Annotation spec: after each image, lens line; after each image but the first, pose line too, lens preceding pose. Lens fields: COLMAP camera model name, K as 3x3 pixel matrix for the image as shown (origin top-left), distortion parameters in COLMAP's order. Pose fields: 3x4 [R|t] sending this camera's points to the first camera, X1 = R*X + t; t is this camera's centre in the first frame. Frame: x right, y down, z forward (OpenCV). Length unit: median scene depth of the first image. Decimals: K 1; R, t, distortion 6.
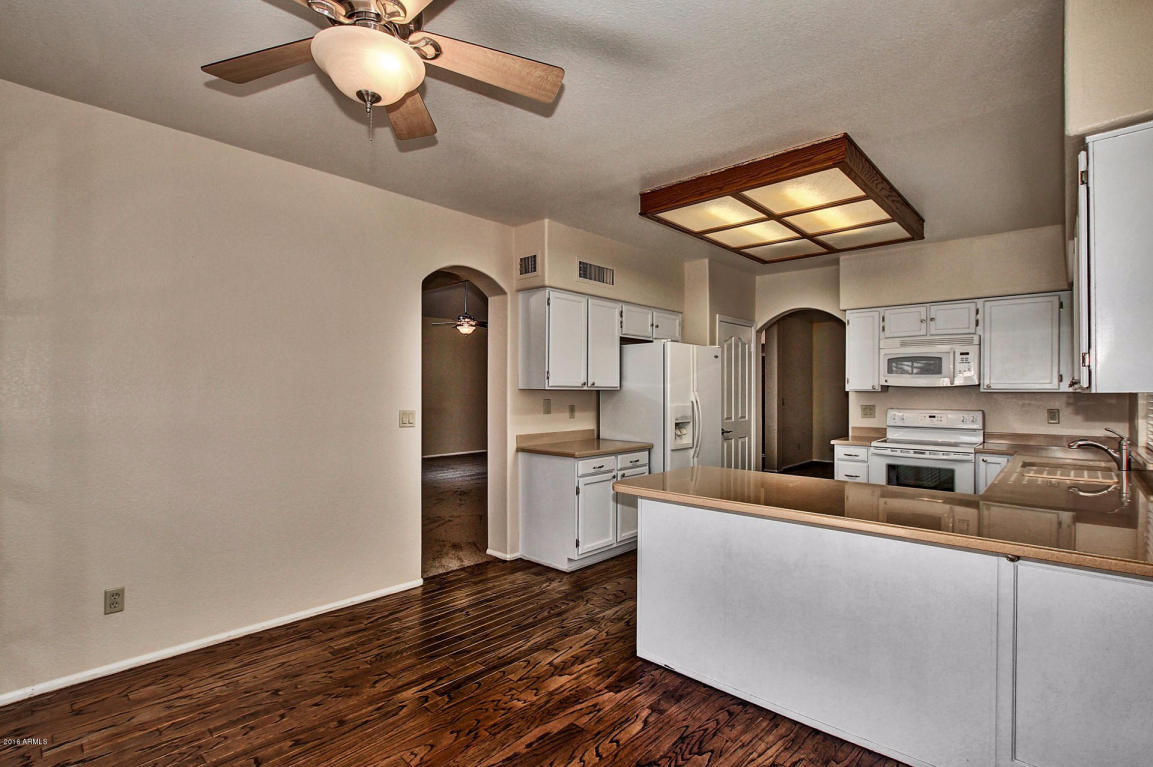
lens RADIAL K [[560.1, 0, 576.5], [0, 560.1, 383.5], [0, 0, 1]] dist [-0.000838, 0.000029]
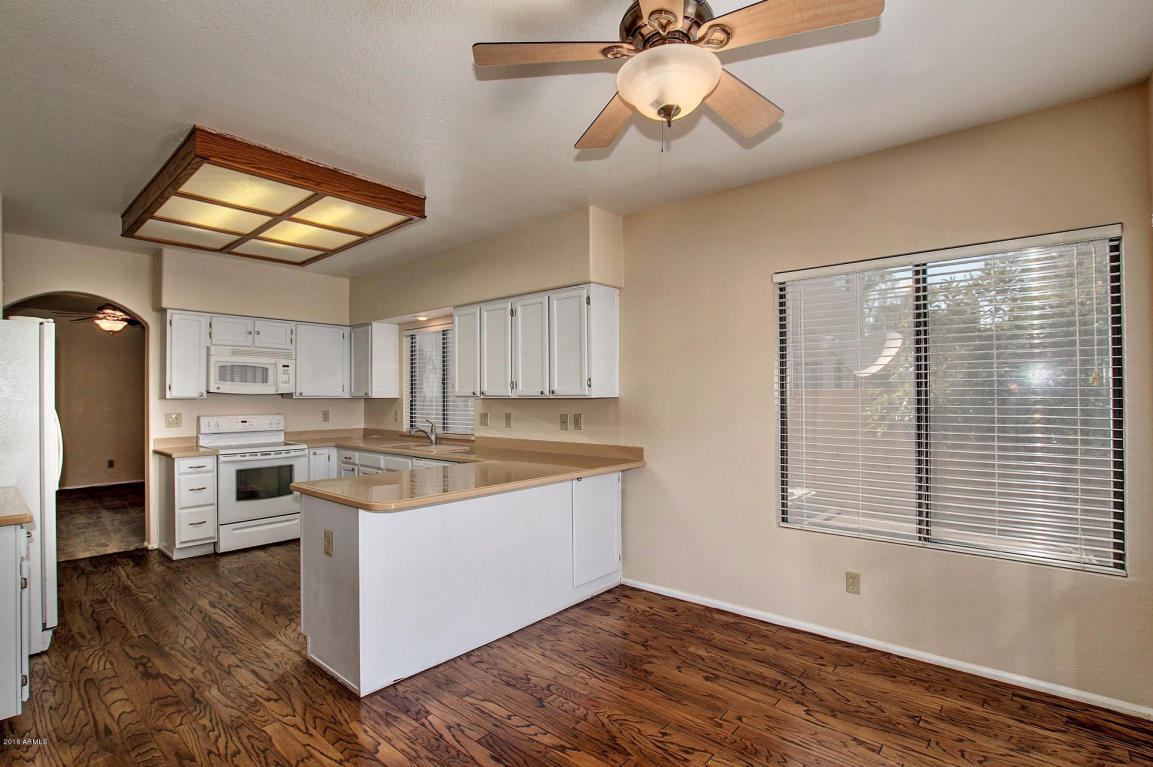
lens RADIAL K [[543.2, 0, 575.0], [0, 543.2, 389.2], [0, 0, 1]] dist [-0.001306, -0.000214]
pose [[-0.016022, 0.008687, 0.999834, -0.576478], [-0.007088, 0.999936, -0.008801, 0.001434], [-0.999847, -0.007228, -0.015959, 0.510856]]
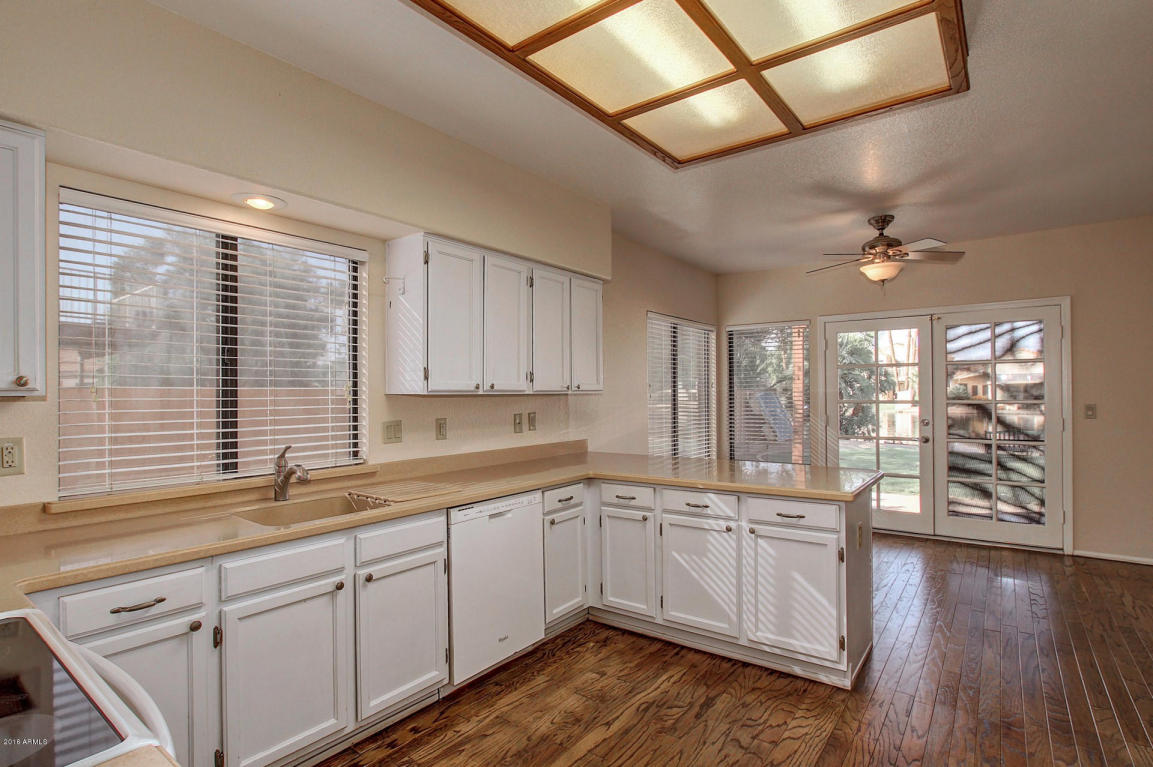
lens RADIAL K [[560.1, 0, 576.5], [0, 560.1, 383.5], [0, 0, 1]] dist [-0.000838, 0.000029]
pose [[-0.996519, -0.003767, -0.083279, 0.574317], [-0.001884, 0.999741, -0.022683, 0.013855], [0.083342, -0.022447, -0.996268, 1.522559]]
